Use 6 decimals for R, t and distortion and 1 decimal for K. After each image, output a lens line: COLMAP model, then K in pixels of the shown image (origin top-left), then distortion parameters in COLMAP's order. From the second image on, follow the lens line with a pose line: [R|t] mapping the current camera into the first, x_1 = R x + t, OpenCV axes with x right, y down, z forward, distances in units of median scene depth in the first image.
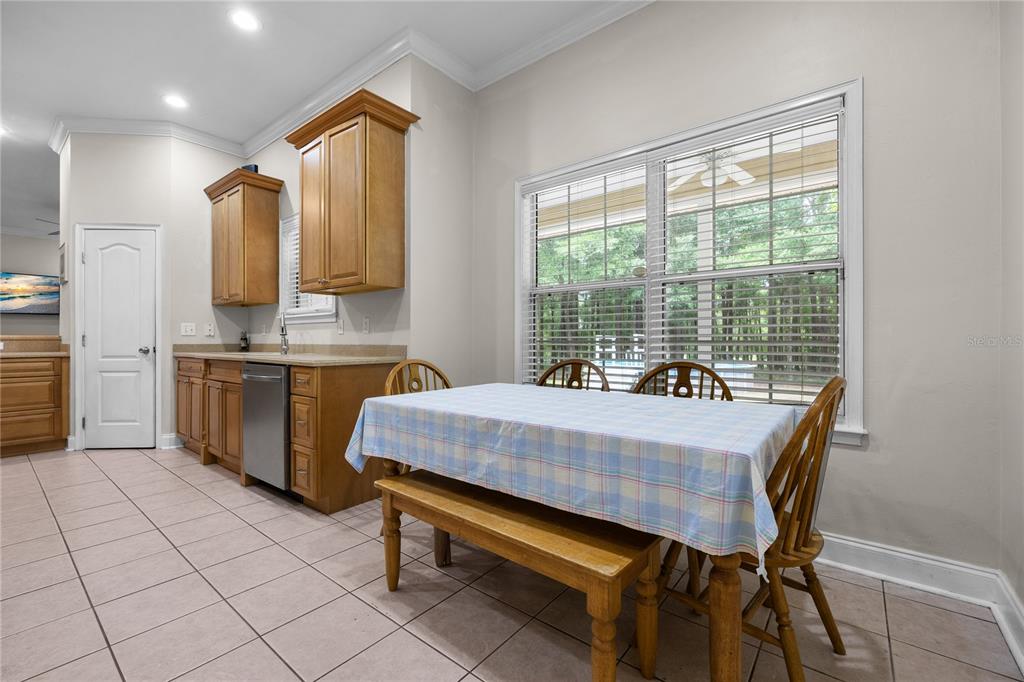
lens RADIAL K [[431.3, 0, 512.0], [0, 431.3, 341.0], [0, 0, 1]] dist [-0.003279, -0.000338]
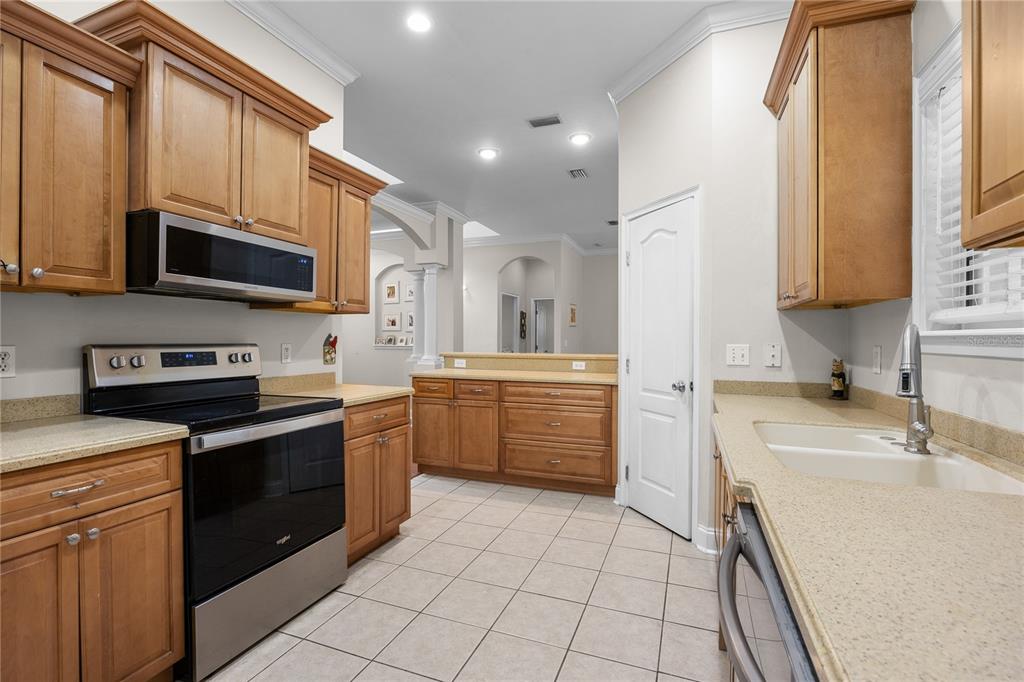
lens RADIAL K [[470.6, 0, 512.0], [0, 470.6, 341.0], [0, 0, 1]] dist [-0.022464, 0.000210]
pose [[0.311369, 0.006058, -0.950270, -0.262413], [-0.009142, 0.999952, 0.003379, -0.046590], [0.950245, 0.007636, 0.311409, 0.539481]]
